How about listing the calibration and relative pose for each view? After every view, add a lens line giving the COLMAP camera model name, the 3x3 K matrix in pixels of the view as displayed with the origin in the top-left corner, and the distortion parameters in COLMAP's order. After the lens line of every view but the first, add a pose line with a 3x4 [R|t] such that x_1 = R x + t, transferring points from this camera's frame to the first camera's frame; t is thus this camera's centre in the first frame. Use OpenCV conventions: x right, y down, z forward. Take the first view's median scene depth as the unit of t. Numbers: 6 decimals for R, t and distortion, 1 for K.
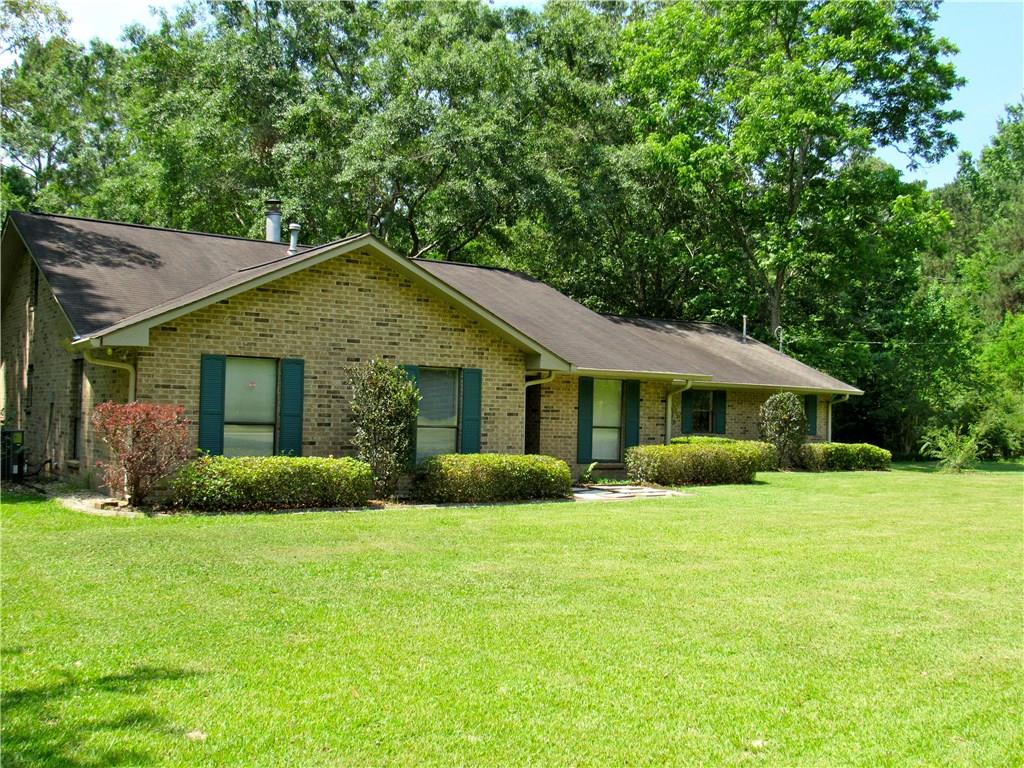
lens RADIAL K [[1062.2, 0, 540.3], [0, 1062.2, 384.2], [0, 0, 1]] dist [-0.052610, 0.000000]
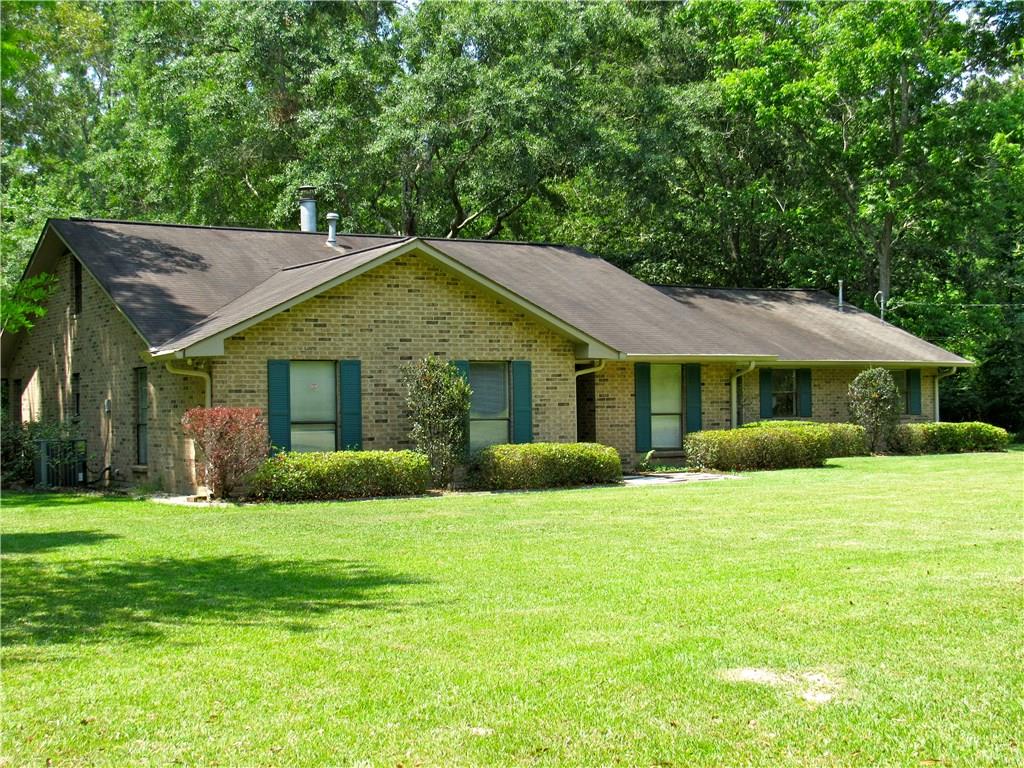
lens RADIAL K [[1471.6, 0, 517.8], [0, 1471.6, 377.8], [0, 0, 1]] dist [-0.114889, 0.000000]
pose [[0.995889, -0.040183, -0.081178, 0.038900], [0.040974, 0.999127, 0.008097, -0.008459], [0.080782, -0.011389, 0.996667, -0.338499]]
